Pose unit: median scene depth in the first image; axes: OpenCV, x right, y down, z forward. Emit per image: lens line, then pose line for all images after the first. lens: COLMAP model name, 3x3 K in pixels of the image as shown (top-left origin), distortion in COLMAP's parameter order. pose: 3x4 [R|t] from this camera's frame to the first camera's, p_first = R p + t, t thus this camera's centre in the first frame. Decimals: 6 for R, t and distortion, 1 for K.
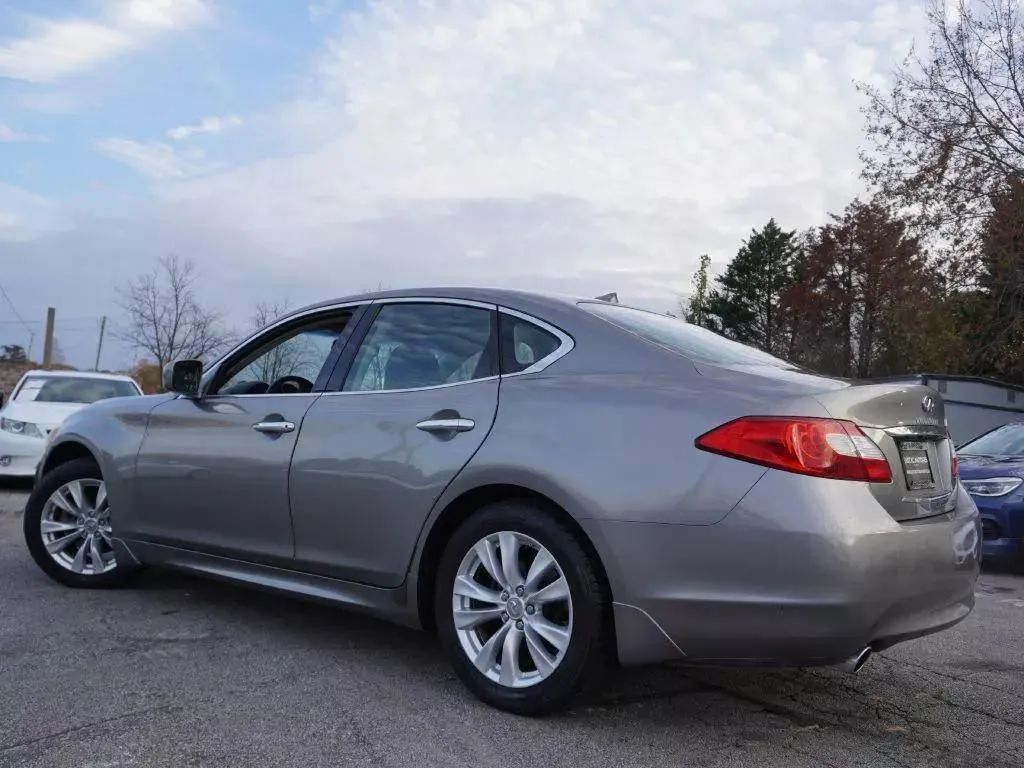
lens RADIAL K [[936.3, 0, 512.0], [0, 936.3, 384.0], [0, 0, 1]] dist [-0.016333, 0.009267]
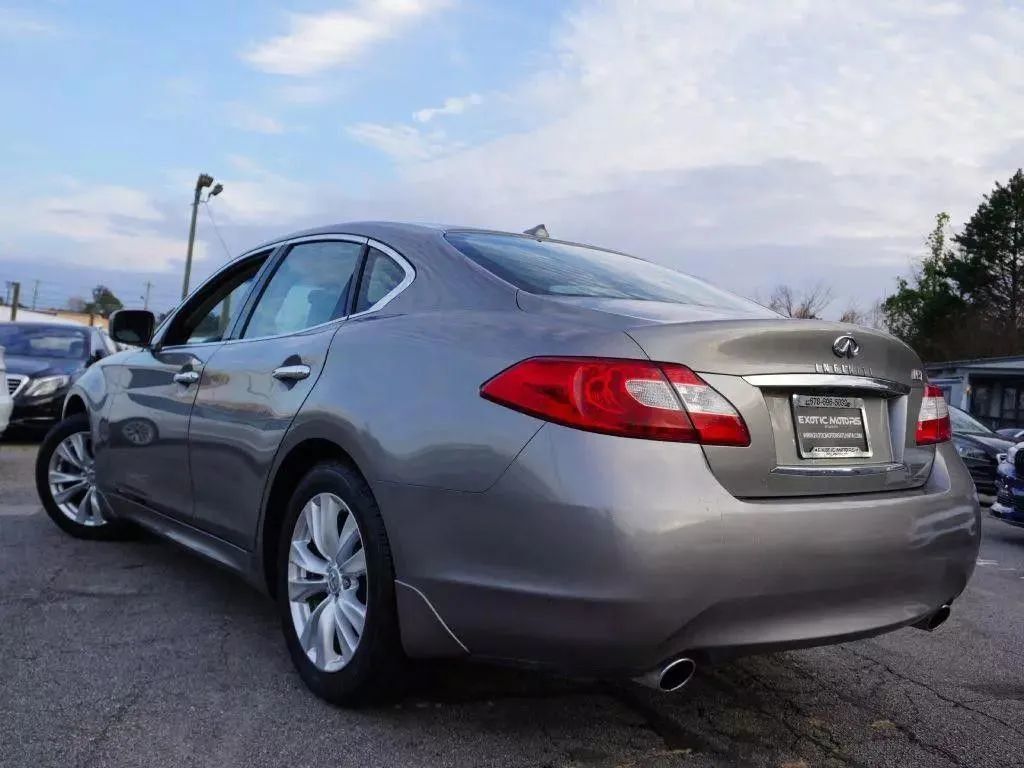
lens RADIAL K [[936.3, 0, 512.0], [0, 936.3, 384.0], [0, 0, 1]] dist [-0.016333, 0.009267]
pose [[0.970415, 0.007706, -0.241319, 0.236518], [-0.000560, 0.999560, 0.029668, 0.019058], [0.241441, -0.028655, 0.969992, 0.127193]]
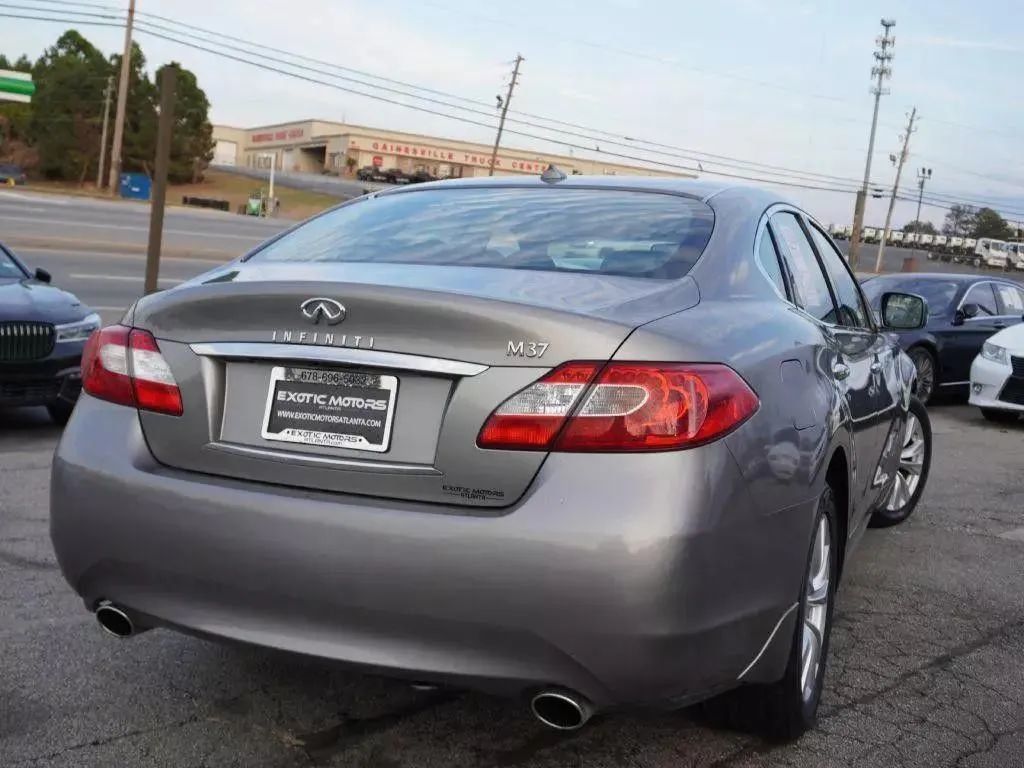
lens RADIAL K [[1136.1, 0, 512.0], [0, 1136.1, 384.0], [0, 0, 1]] dist [-0.010440, 0.030355]
pose [[0.266287, 0.058569, -0.962113, 0.784017], [0.007361, 0.998000, 0.062791, 0.015100], [0.963866, -0.023803, 0.265323, 0.595259]]
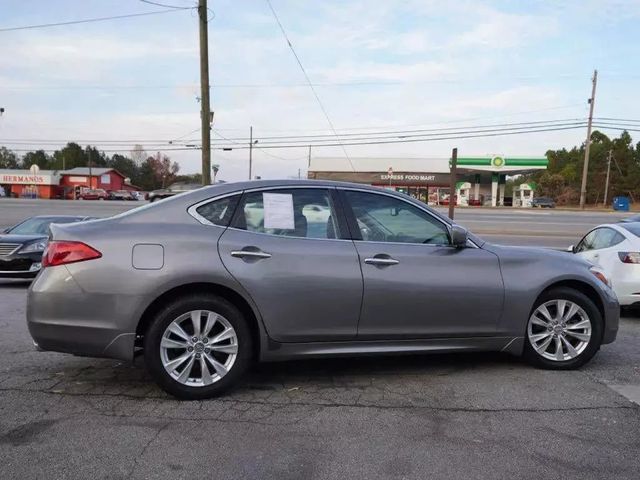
lens RADIAL K [[550.3, 0, 320.0], [0, 550.3, 240.0], [0, 0, 1]] dist [-0.011097, -0.003094]
pose [[-0.560083, -0.048955, -0.826989, 0.762004], [-0.005072, 0.998436, -0.055669, 0.074253], [0.828421, -0.026985, -0.559455, 1.476529]]
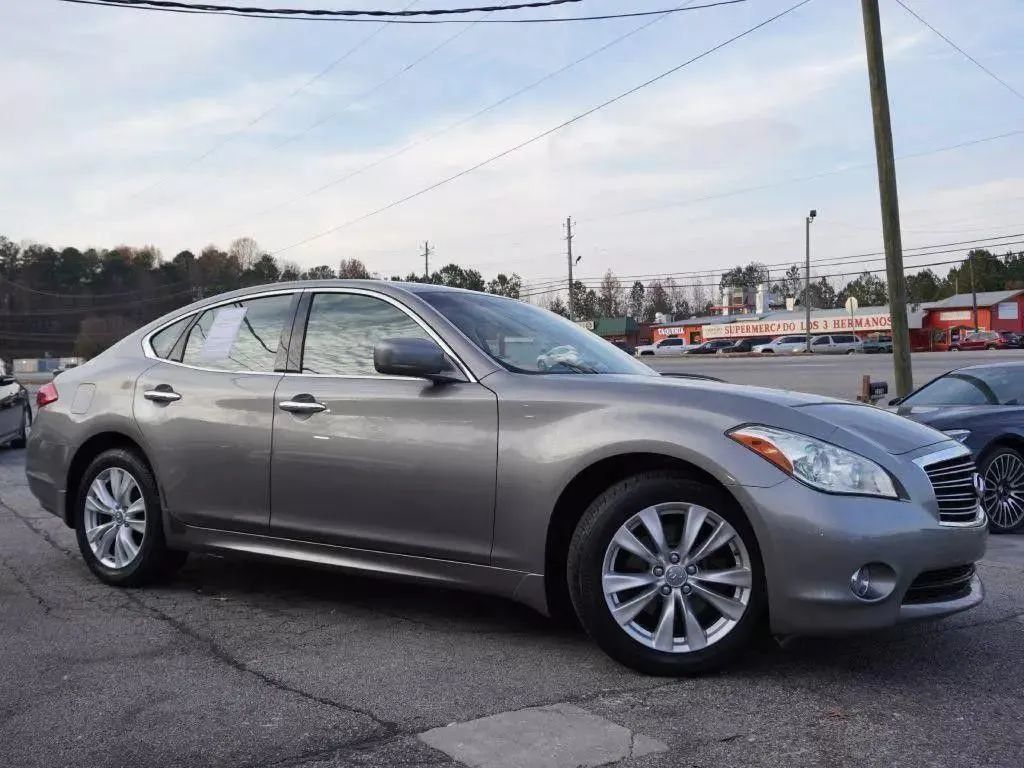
lens RADIAL K [[998.0, 0, 512.0], [0, 998.0, 384.0], [0, 0, 1]] dist [-0.004961, 0.009778]
pose [[-0.994943, -0.059944, -0.080589, -0.086318], [-0.054149, 0.995914, -0.072269, 0.094045], [0.084592, -0.067540, -0.994124, 1.993113]]
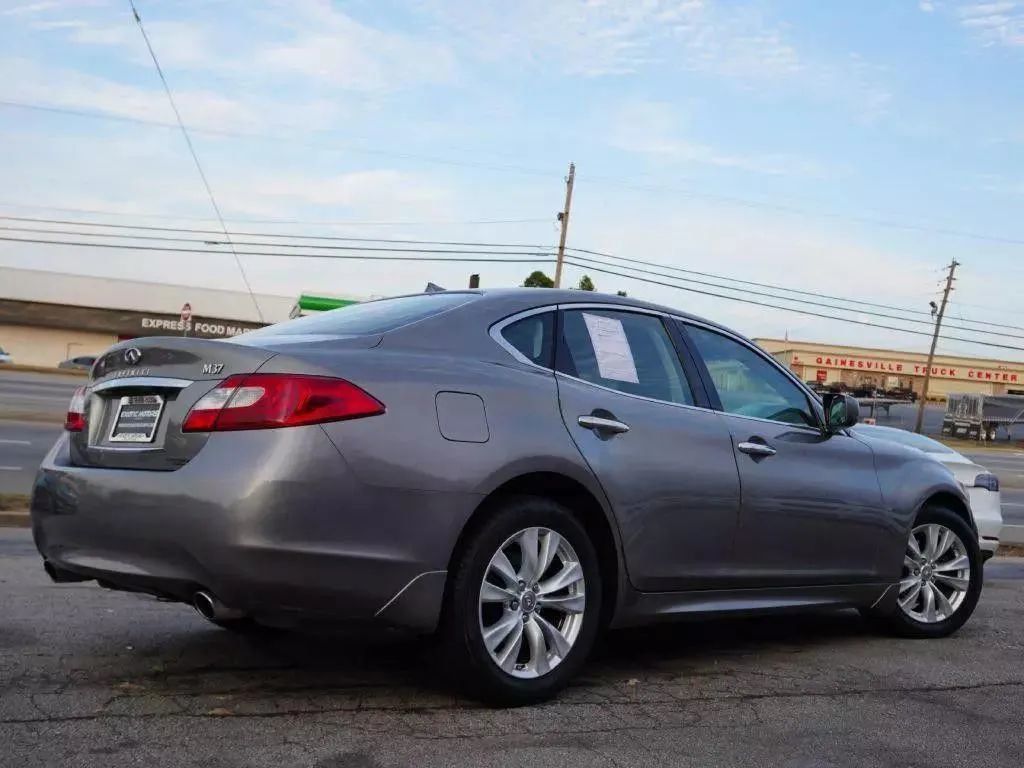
lens RADIAL K [[1136.1, 0, 512.0], [0, 1136.1, 384.0], [0, 0, 1]] dist [-0.010440, 0.030355]
pose [[-0.127296, -0.128928, -0.983450, 1.023273], [-0.007050, 0.991608, -0.129085, 0.132121], [0.991840, -0.009499, -0.127136, 1.006973]]
